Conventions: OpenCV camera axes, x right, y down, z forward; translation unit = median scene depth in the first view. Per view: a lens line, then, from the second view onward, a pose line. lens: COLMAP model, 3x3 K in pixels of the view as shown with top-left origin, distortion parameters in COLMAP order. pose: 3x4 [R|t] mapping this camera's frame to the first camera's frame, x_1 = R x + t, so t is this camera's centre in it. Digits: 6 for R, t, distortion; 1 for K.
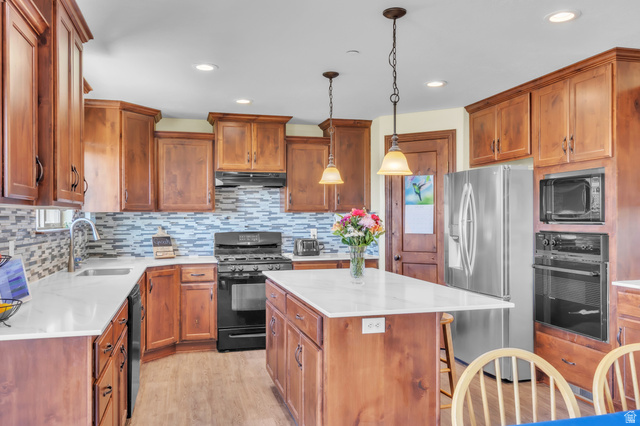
lens RADIAL K [[512.6, 0, 320.0], [0, 512.6, 213.0], [0, 0, 1]] dist [-0.003661, -0.002025]
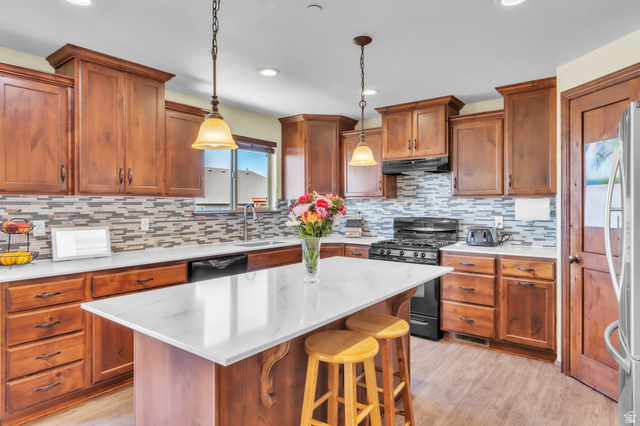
lens RADIAL K [[382.9, 0, 320.5], [0, 382.9, 201.1], [0, 0, 1]] dist [0.003914, 0.000958]
pose [[0.604104, -0.006267, -0.796881, 0.344619], [0.006636, 0.999974, -0.002833, 0.004647], [0.796878, -0.003577, 0.604130, 0.374229]]
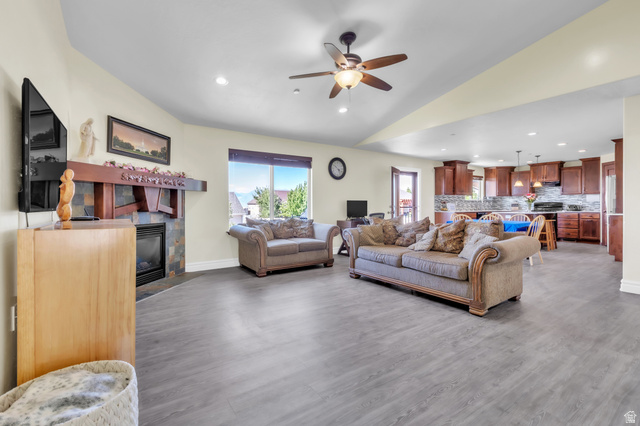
lens RADIAL K [[288.6, 0, 318.1], [0, 288.6, 202.8], [0, 0, 1]] dist [-0.000382, -0.000412]
pose [[0.326311, -0.005575, -0.945246, 0.971213], [0.009898, 0.999948, -0.002481, 0.031199], [0.945210, -0.008547, 0.326350, -0.748505]]
